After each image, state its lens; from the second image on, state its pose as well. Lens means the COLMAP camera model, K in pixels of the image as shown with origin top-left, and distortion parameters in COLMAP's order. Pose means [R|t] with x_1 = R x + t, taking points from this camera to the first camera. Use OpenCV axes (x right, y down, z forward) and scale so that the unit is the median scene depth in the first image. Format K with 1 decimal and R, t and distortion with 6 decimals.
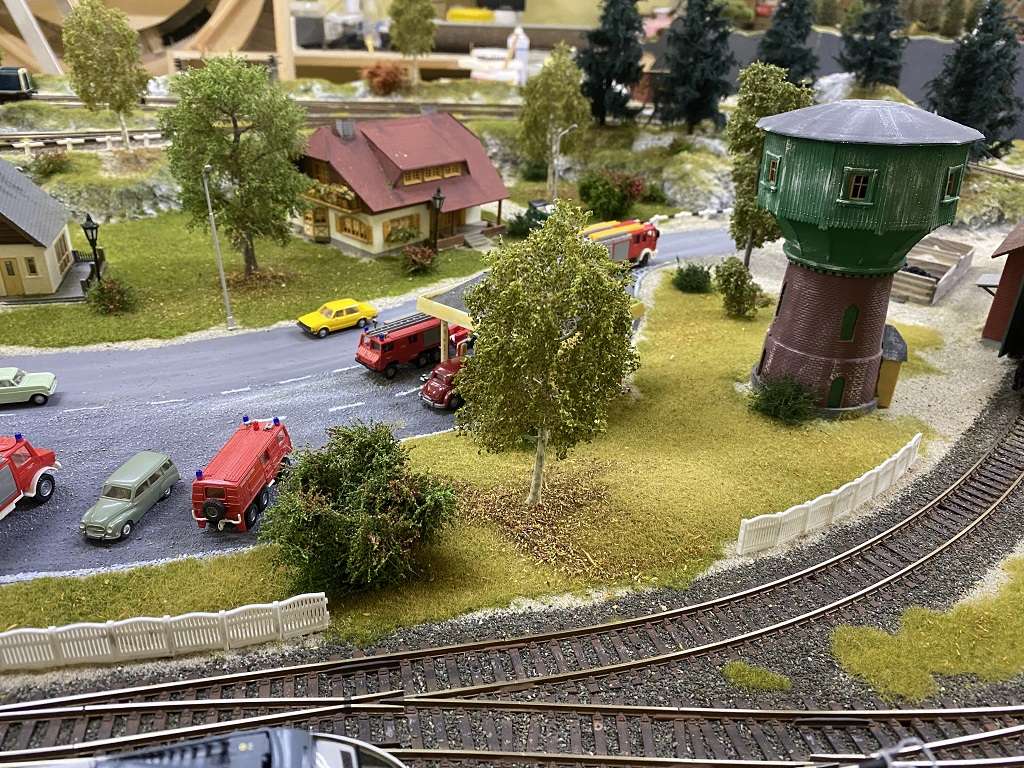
lens RADIAL K [[780.4, 0, 512.0], [0, 780.4, 384.0], [0, 0, 1]] dist [0.004636, -0.006477]
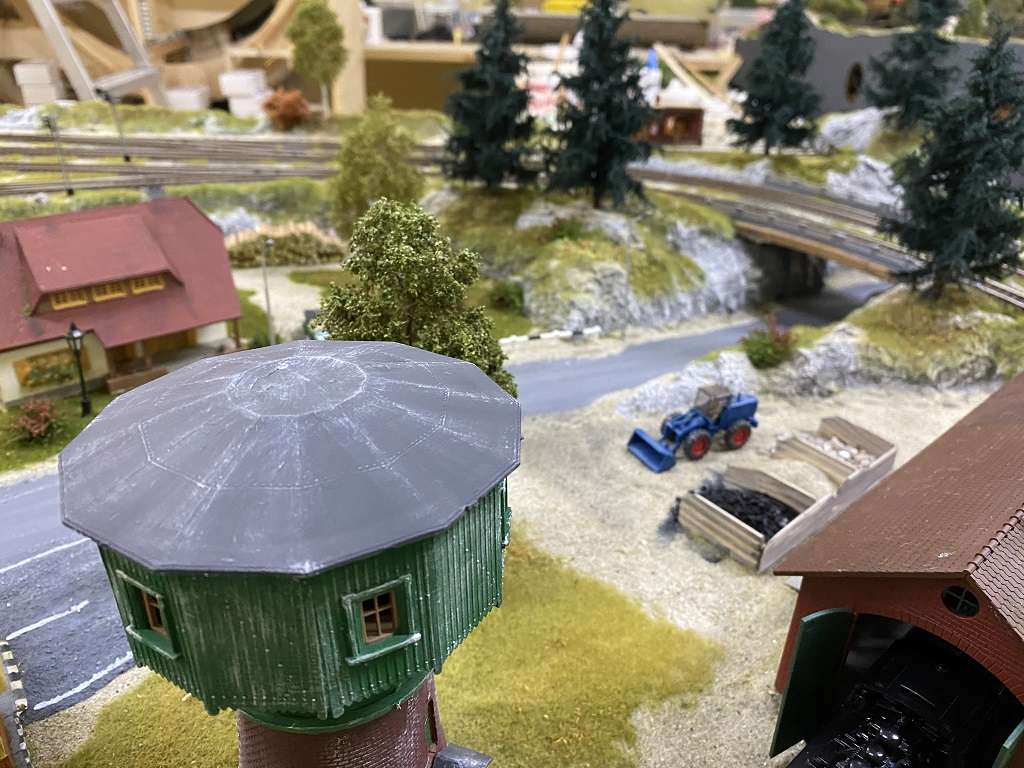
lens RADIAL K [[780.8, 0, 512.0], [0, 780.8, 384.0], [0, 0, 1]] dist [0.040762, -0.048312]
pose [[0.986693, 0.070884, -0.146330, 0.323744], [-0.068861, 0.997448, 0.018850, -0.187768], [0.147293, -0.008523, 0.989056, 0.277108]]
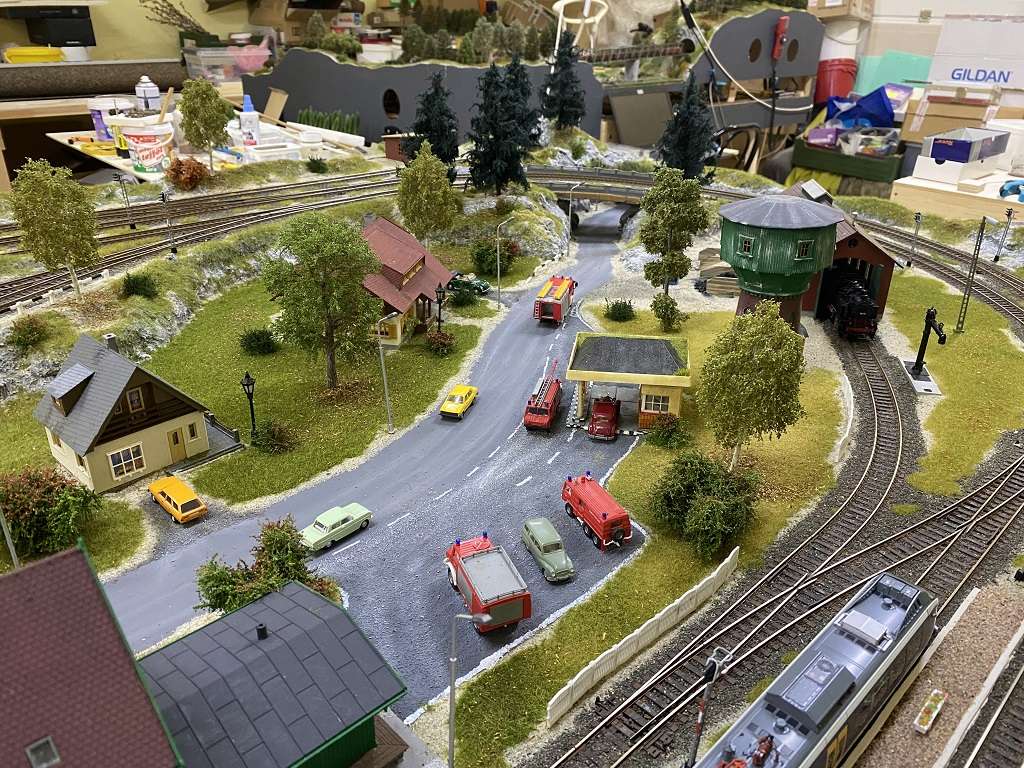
lens RADIAL K [[780.4, 0, 512.0], [0, 780.4, 384.0], [0, 0, 1]] dist [0.004636, -0.006477]
pose [[0.851922, -0.254519, 0.457655, -0.490183], [0.255449, 0.964890, 0.061093, -0.113556], [-0.457137, 0.064861, 0.887028, -0.124955]]
